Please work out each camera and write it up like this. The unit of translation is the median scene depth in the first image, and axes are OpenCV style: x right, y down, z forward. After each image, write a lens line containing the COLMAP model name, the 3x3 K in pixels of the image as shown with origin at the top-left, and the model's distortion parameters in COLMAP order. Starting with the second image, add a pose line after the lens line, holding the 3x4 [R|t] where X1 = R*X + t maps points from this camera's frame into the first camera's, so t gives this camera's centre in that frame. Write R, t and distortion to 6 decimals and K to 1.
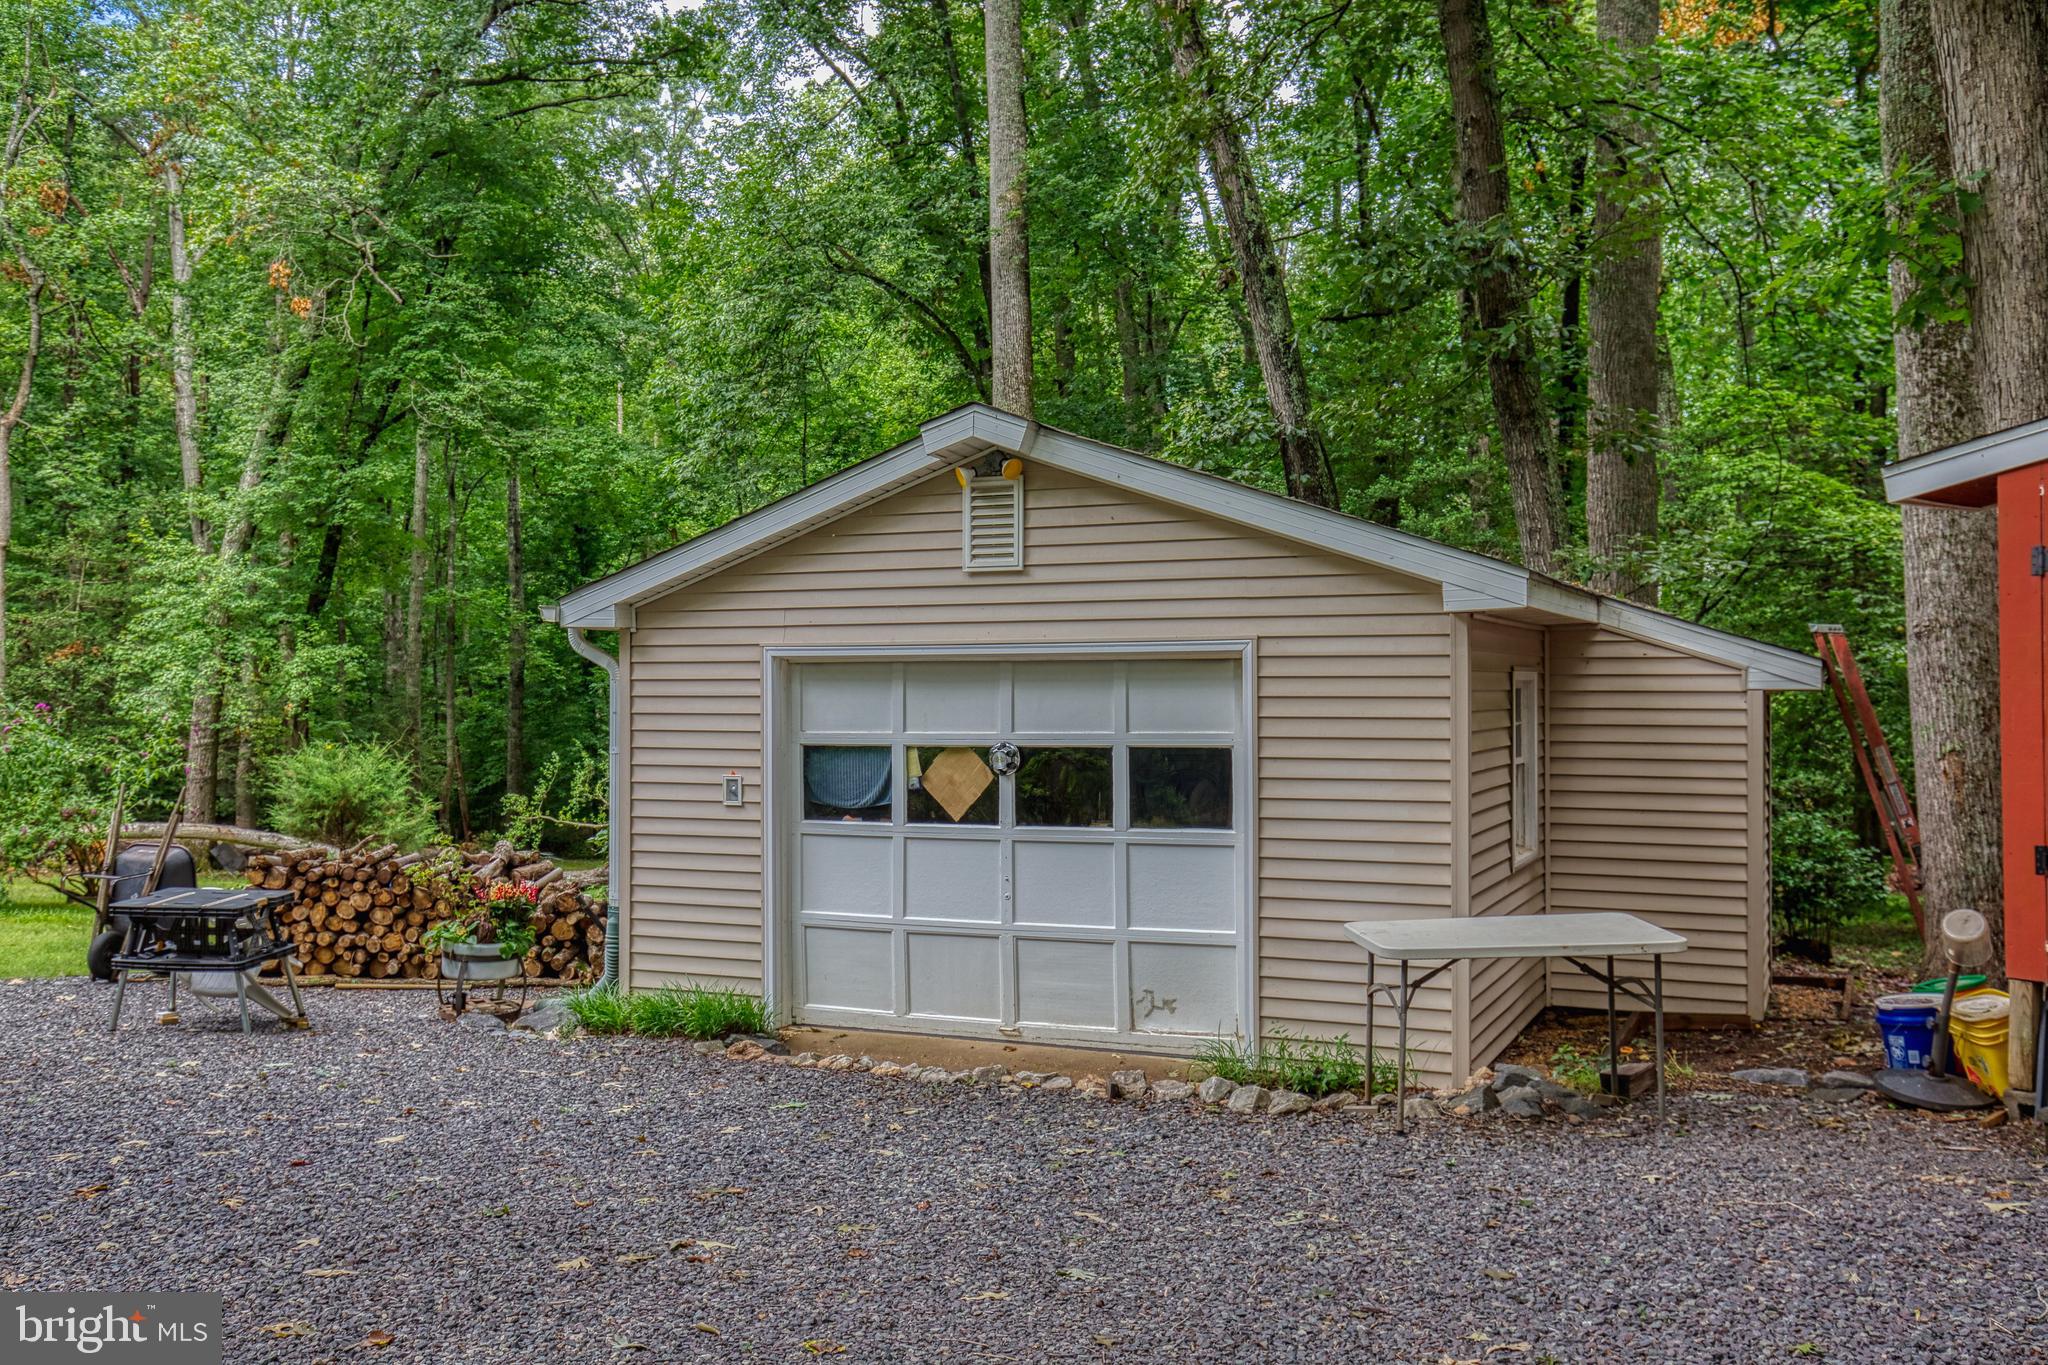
lens RADIAL K [[1800.7, 0, 1027.9], [0, 1800.7, 677.6], [0, 0, 1]] dist [0.010703, 0.005264]
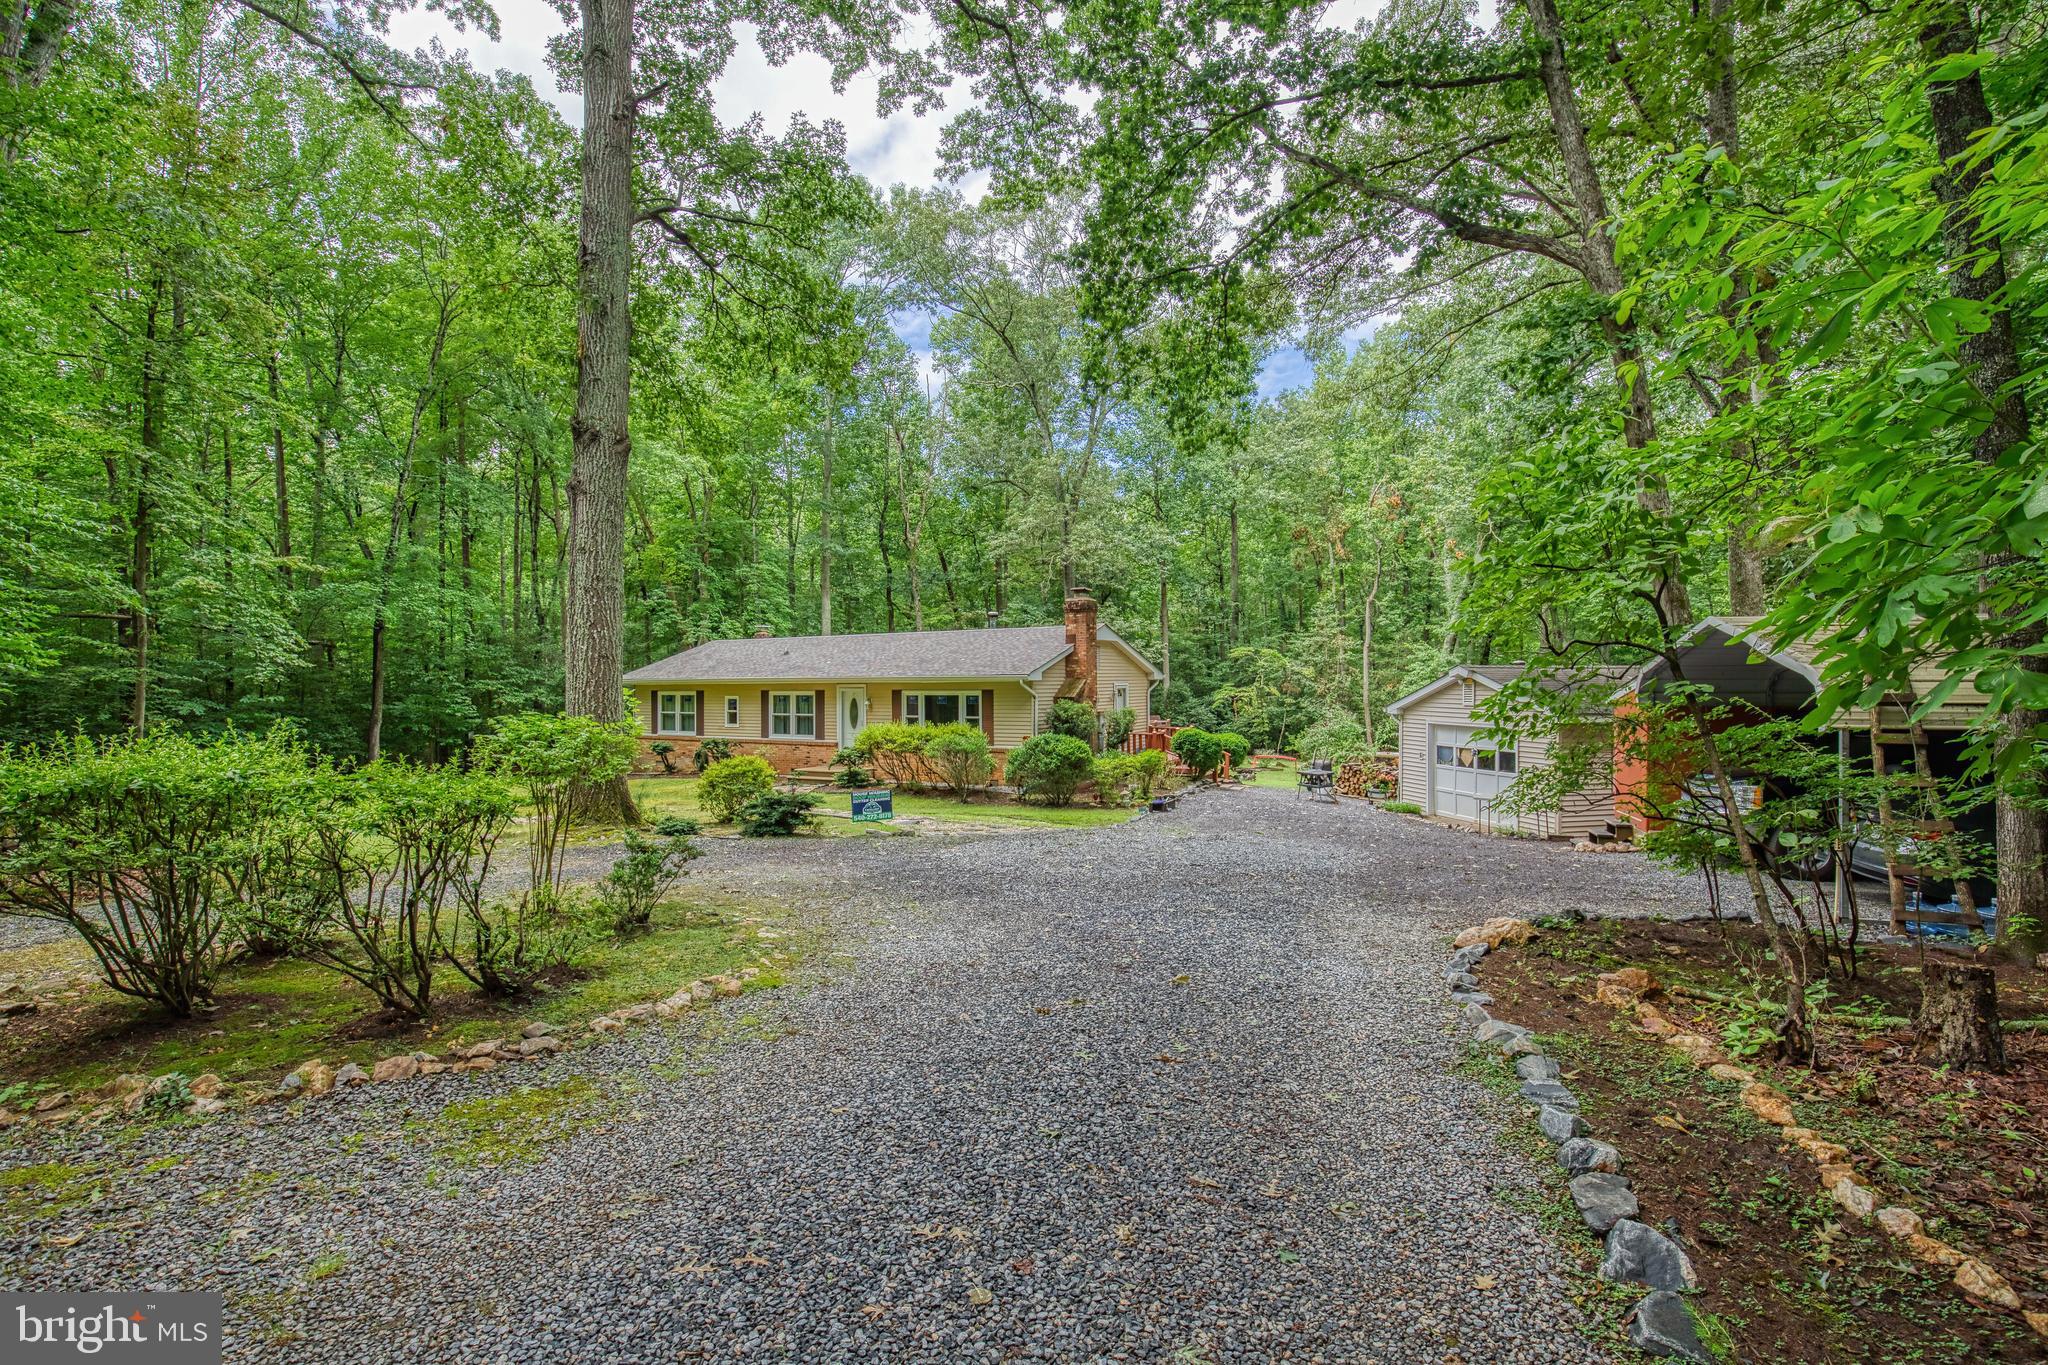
lens RADIAL K [[915.3, 0, 1024.8], [0, 915.3, 680.3], [0, 0, 1]] dist [-0.000312, -0.000009]
pose [[0.595682, 0.001204, -0.803219, 0.976893], [0.001404, 0.999996, 0.002540, -0.115247], [0.803219, -0.002641, 0.595678, -0.968413]]
